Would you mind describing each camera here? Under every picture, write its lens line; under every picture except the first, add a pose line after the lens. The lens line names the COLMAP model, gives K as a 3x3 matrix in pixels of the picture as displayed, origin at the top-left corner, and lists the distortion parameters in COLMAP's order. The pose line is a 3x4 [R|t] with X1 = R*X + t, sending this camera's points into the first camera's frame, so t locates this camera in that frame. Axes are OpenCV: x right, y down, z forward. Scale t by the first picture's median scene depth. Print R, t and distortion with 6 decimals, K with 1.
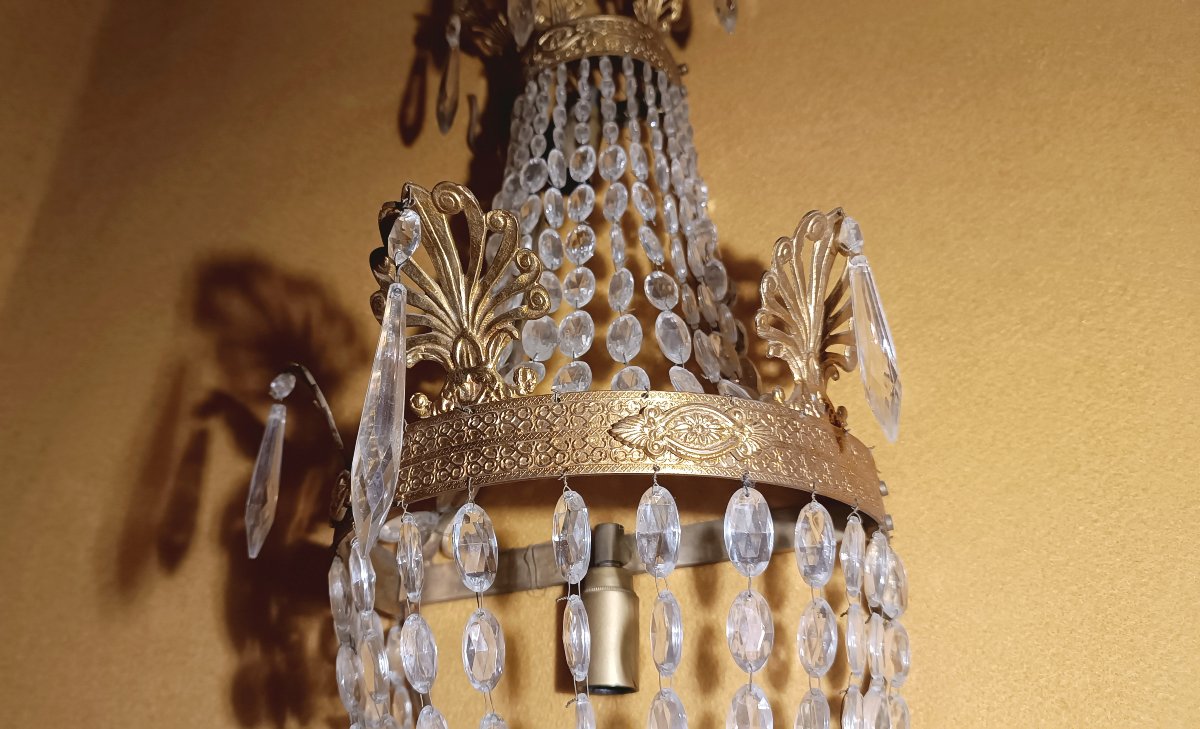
lens RADIAL K [[762.5, 0, 564.4], [0, 762.5, 387.2], [0, 0, 1]] dist [0.000386, -0.004281]
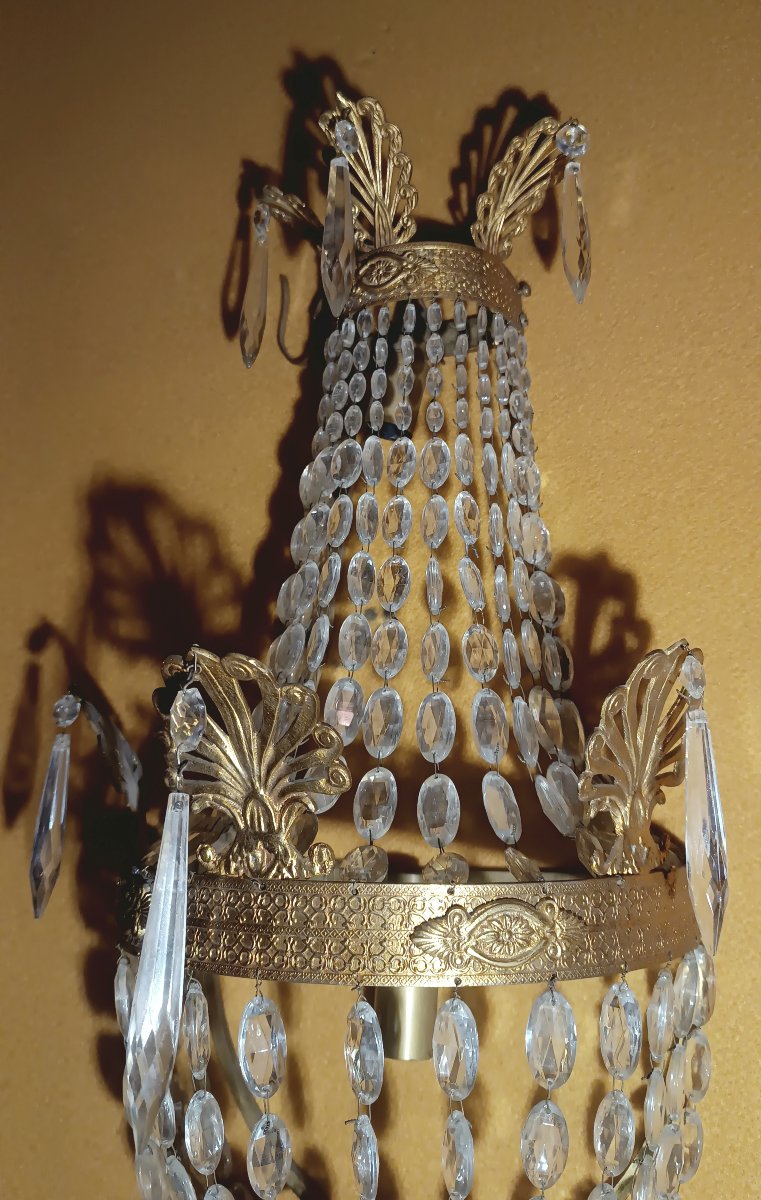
lens RADIAL K [[804.1, 0, 383.8], [0, 804.1, 599.5], [0, 0, 1]] dist [-0.012024, -0.005097]
pose [[0.999243, 0.038308, 0.006749, 0.005279], [-0.038887, 0.987876, 0.150294, -0.452582], [-0.000910, -0.150443, 0.988618, 0.093267]]
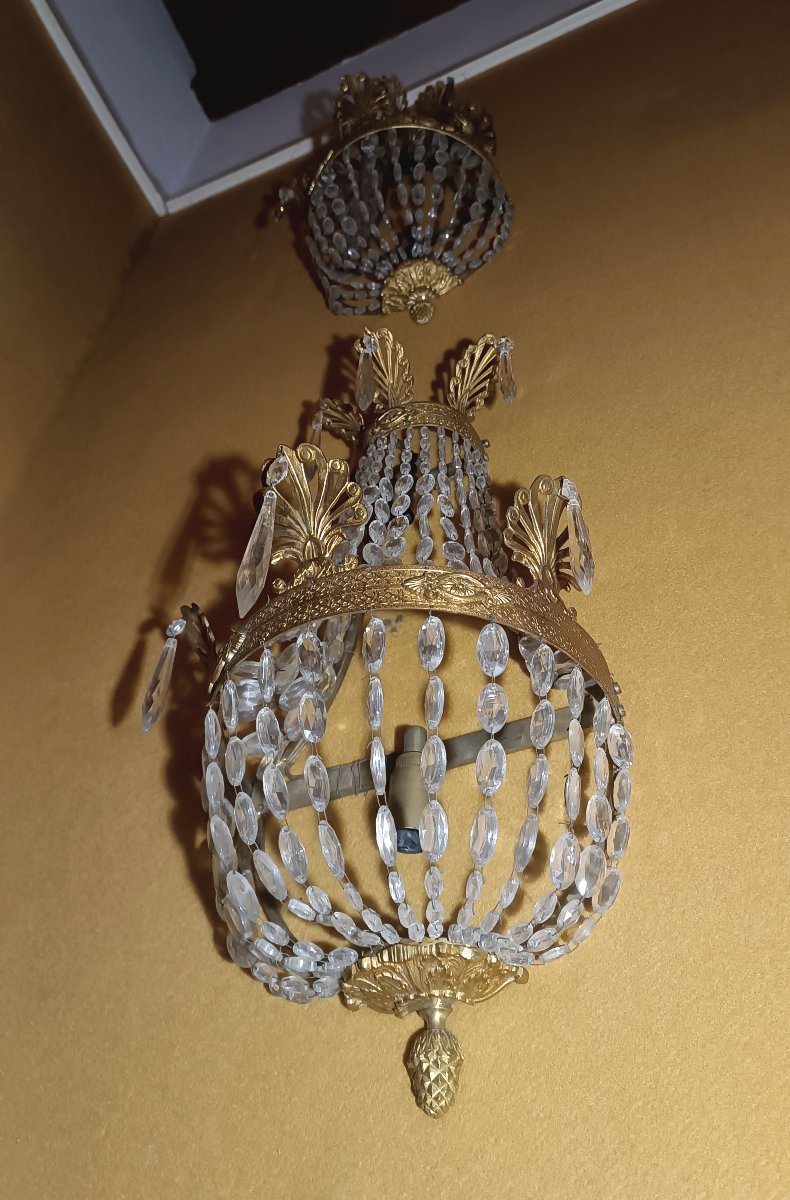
lens RADIAL K [[731.5, 0, 395.1], [0, 731.5, 601.4], [0, 0, 1]] dist [0.006385, 0.000169]
pose [[0.999503, 0.017205, -0.026401, 0.078048], [-0.023601, 0.963850, -0.265400, 0.442041], [0.020881, 0.265891, 0.963777, -0.380769]]
